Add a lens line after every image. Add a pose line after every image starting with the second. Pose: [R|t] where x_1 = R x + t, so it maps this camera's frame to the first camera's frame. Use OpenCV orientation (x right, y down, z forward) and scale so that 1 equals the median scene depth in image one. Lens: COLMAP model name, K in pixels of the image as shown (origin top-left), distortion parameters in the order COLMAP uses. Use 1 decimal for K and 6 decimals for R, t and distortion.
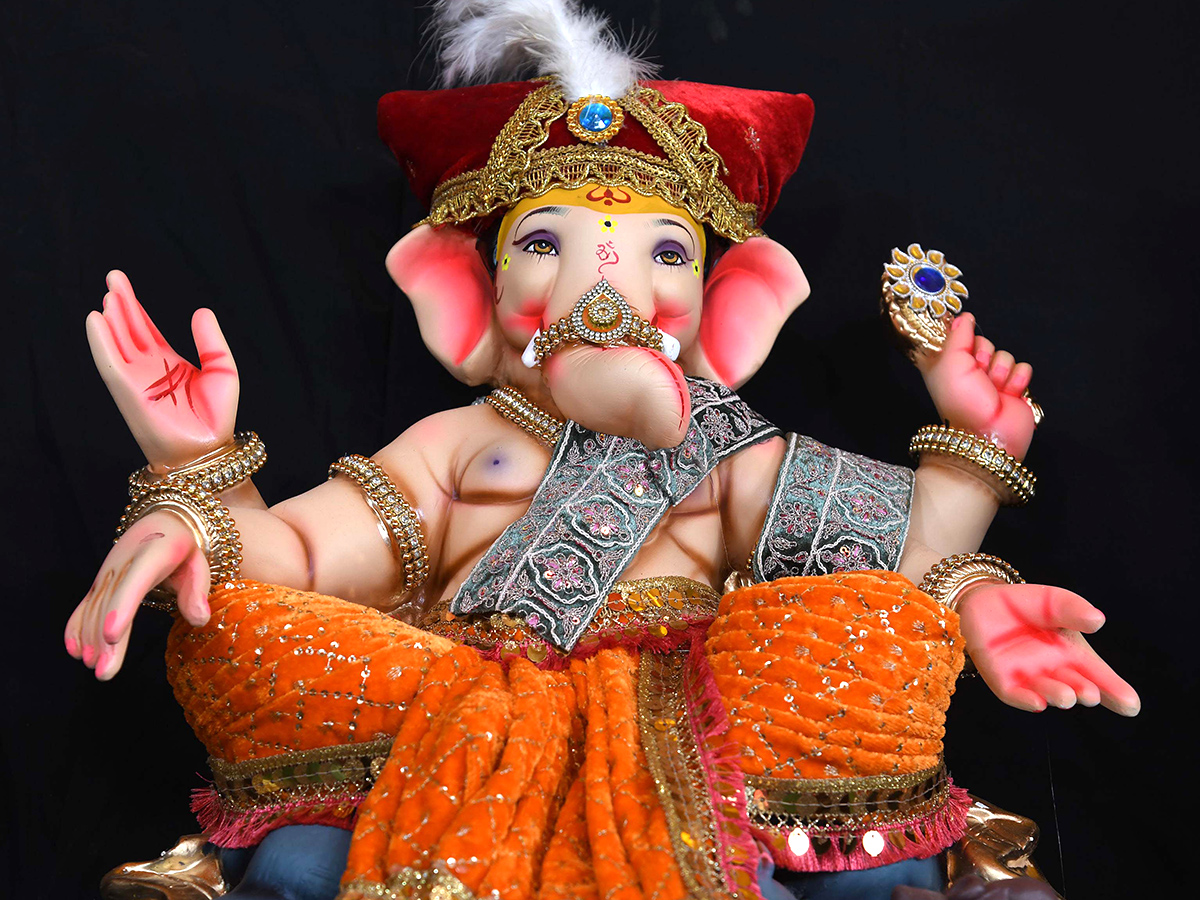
lens RADIAL K [[2586.5, 0, 590.6], [0, 2586.5, 454.1], [0, 0, 1]] dist [0.099177, 0.000000]
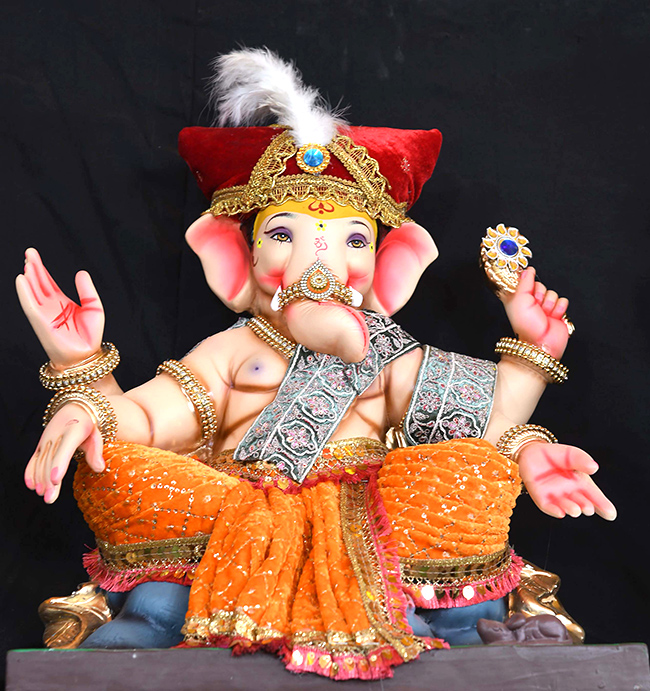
lens RADIAL K [[2418.3, 0, 326.9], [0, 2418.3, 344.6], [0, 0, 1]] dist [0.039078, 0.000000]
pose [[0.999024, 0.007317, 0.043564, -0.060375], [-0.011535, 0.995181, 0.097372, -0.171479], [-0.042641, -0.097780, 0.994294, -0.614525]]
